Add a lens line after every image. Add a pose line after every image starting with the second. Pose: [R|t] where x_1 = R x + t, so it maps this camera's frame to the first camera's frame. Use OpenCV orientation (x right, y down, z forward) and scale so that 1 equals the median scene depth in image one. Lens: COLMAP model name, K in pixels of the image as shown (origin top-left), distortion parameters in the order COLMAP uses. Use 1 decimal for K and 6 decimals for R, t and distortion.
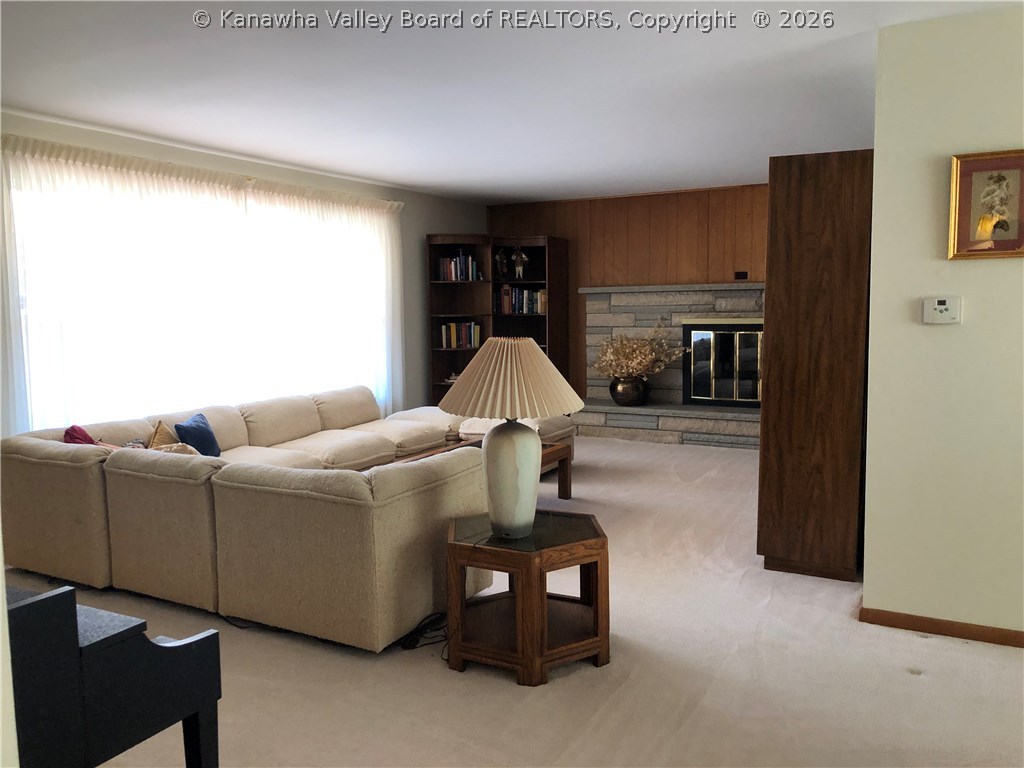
lens RADIAL K [[826.2, 0, 512.0], [0, 826.2, 384.0], [0, 0, 1]] dist [0.044841, -0.049576]
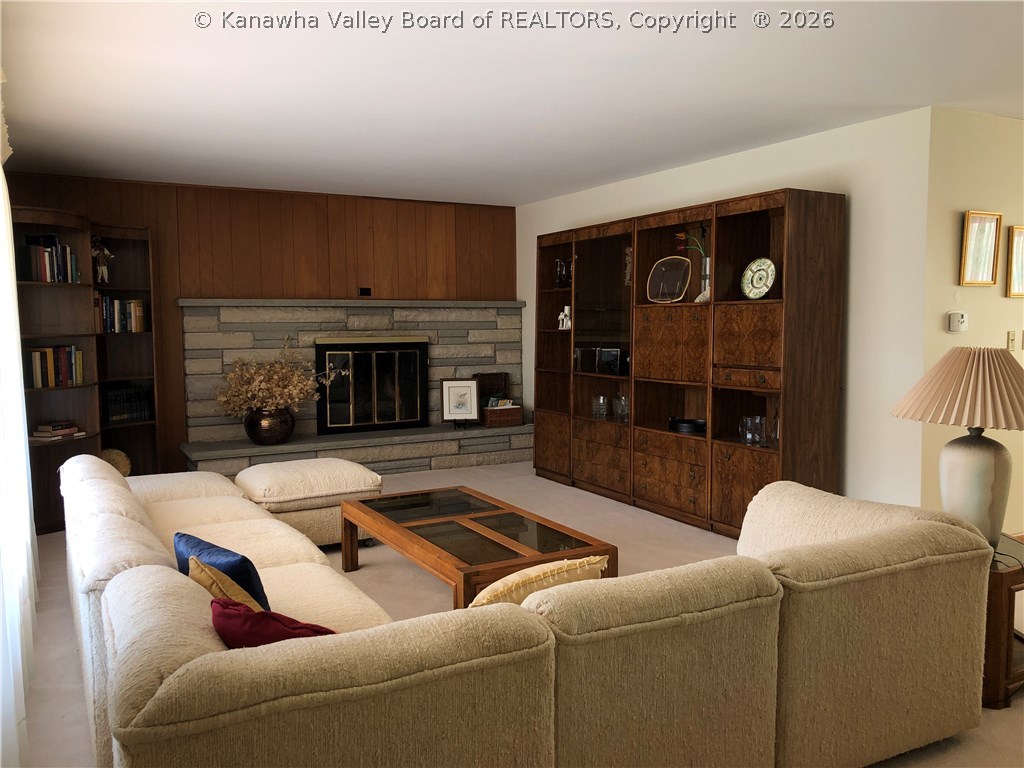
lens RADIAL K [[826.2, 0, 512.0], [0, 826.2, 384.0], [0, 0, 1]] dist [0.044841, -0.049576]
pose [[0.547080, -0.056717, 0.835157, -0.416371], [0.080277, 0.996658, 0.015098, -0.026666], [-0.833222, 0.058785, 0.549804, 0.345346]]
